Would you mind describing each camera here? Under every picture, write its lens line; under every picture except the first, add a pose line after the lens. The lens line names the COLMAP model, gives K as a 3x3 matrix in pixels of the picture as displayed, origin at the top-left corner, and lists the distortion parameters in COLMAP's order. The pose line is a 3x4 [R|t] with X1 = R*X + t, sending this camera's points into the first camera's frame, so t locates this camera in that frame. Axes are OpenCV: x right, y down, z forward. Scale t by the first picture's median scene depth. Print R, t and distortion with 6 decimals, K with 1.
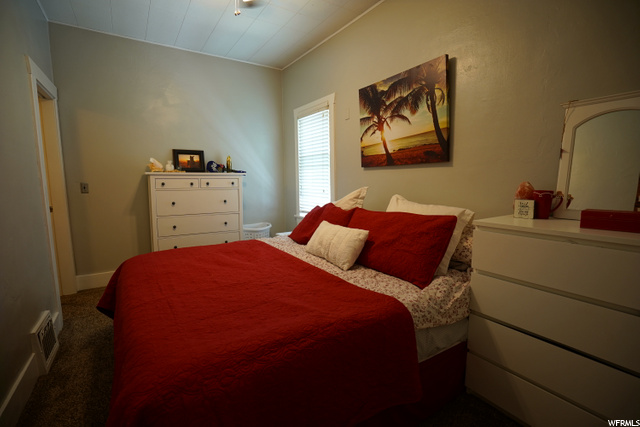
lens RADIAL K [[295.9, 0, 320.0], [0, 295.9, 213.5], [0, 0, 1]] dist [-0.070445, 0.032641]
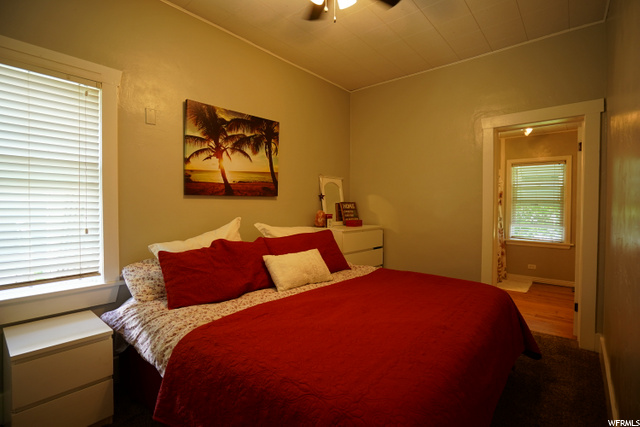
lens RADIAL K [[295.9, 0, 320.0], [0, 295.9, 213.5], [0, 0, 1]] dist [-0.070445, 0.032641]
pose [[-0.273572, -0.016239, 0.961714, -0.834842], [0.109446, 0.992838, 0.047898, -0.120017], [-0.955604, 0.118359, -0.269836, 1.010796]]
